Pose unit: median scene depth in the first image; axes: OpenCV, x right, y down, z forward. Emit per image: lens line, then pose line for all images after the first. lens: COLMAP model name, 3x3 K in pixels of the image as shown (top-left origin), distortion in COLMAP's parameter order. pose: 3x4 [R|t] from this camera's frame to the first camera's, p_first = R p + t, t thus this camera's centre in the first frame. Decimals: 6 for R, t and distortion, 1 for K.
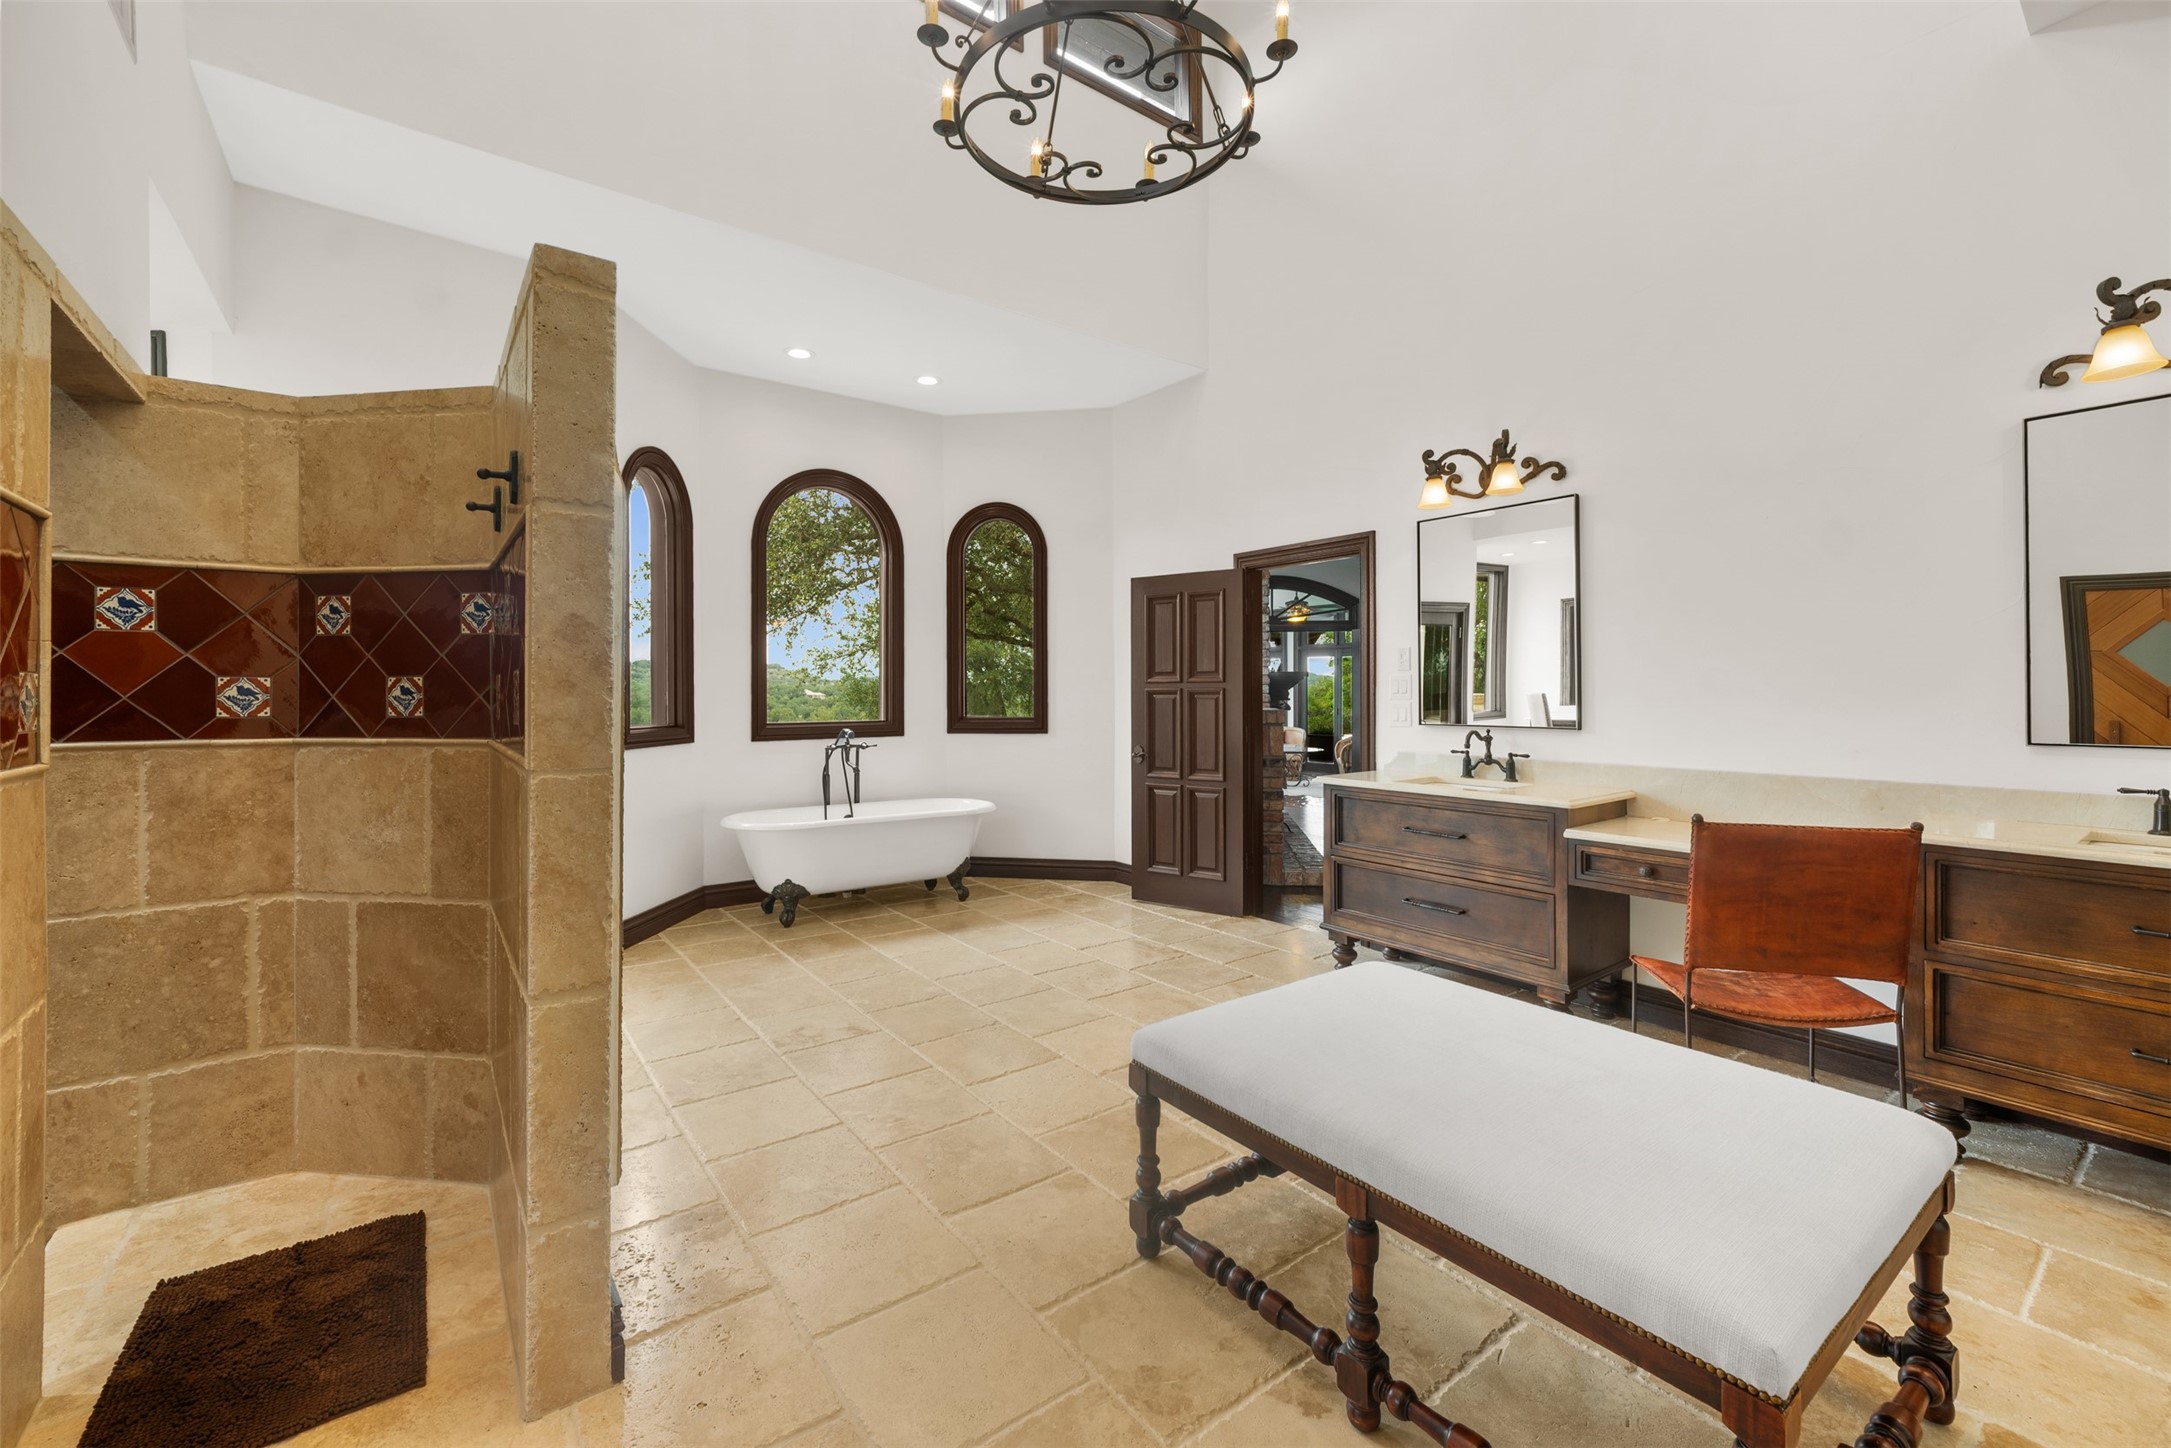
lens RADIAL K [[880.3, 0, 1060.4], [0, 880.3, 684.6], [0, 0, 1]] dist [-0.001932, 0.000293]
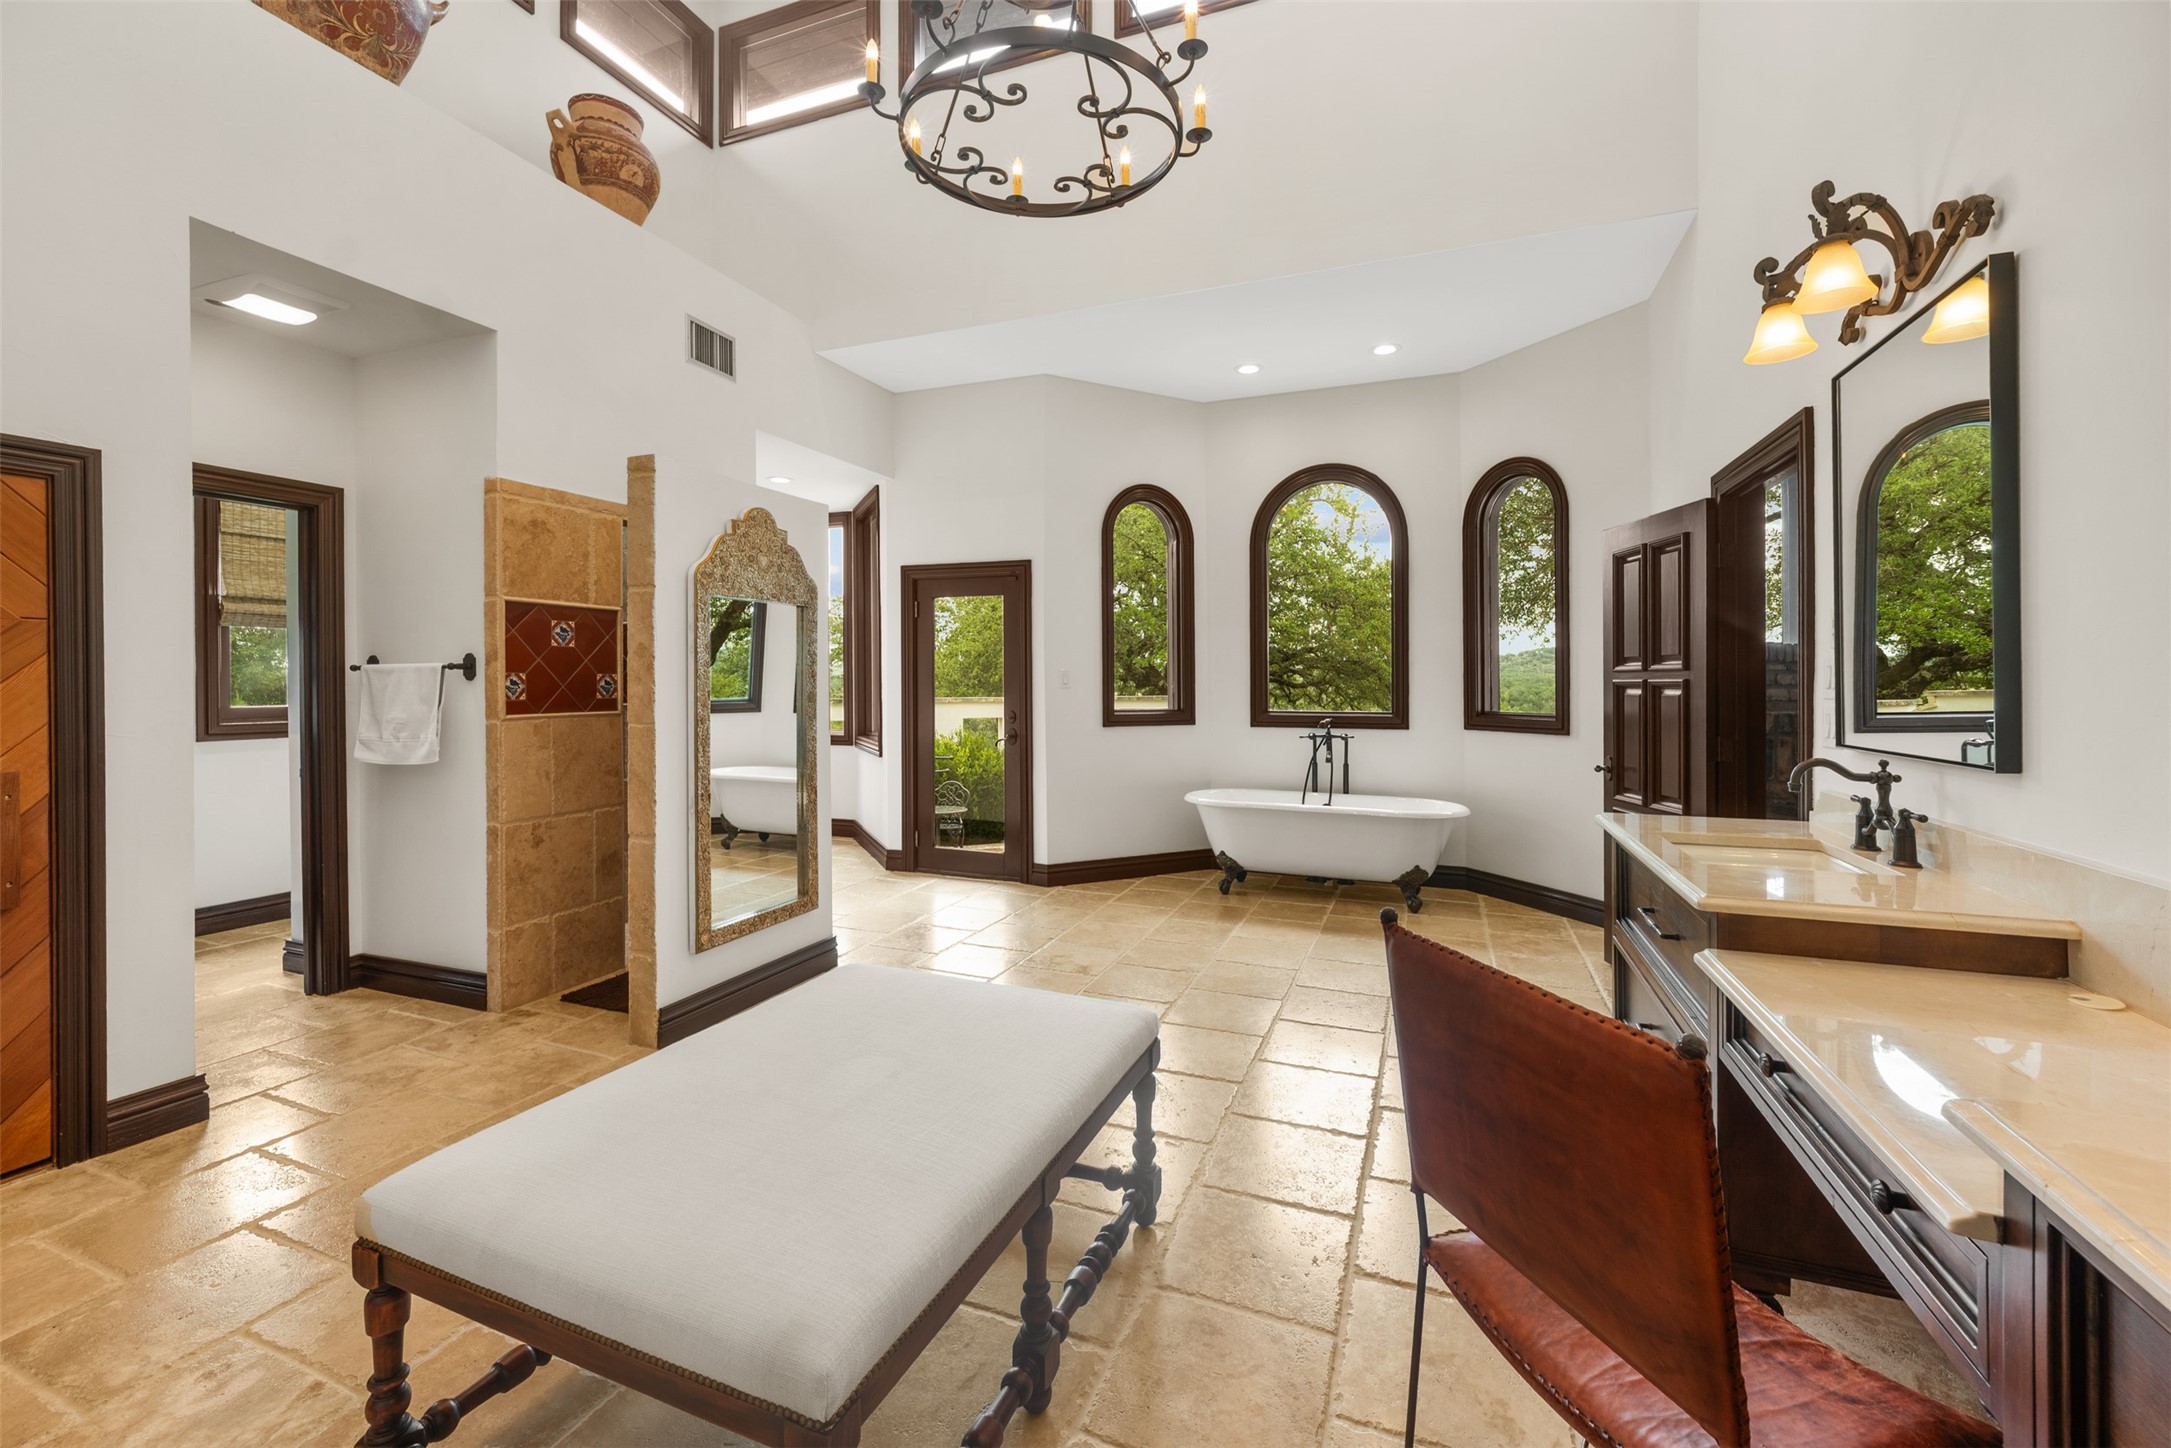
lens RADIAL K [[880.3, 0, 1096.2], [0, 880.3, 684.1], [0, 0, 1]] dist [-0.001932, 0.000293]
pose [[0.539800, 0.004347, -0.841782, 0.512441], [0.005596, 0.999946, 0.008752, -0.000399], [0.841775, -0.009434, 0.539746, 0.253536]]
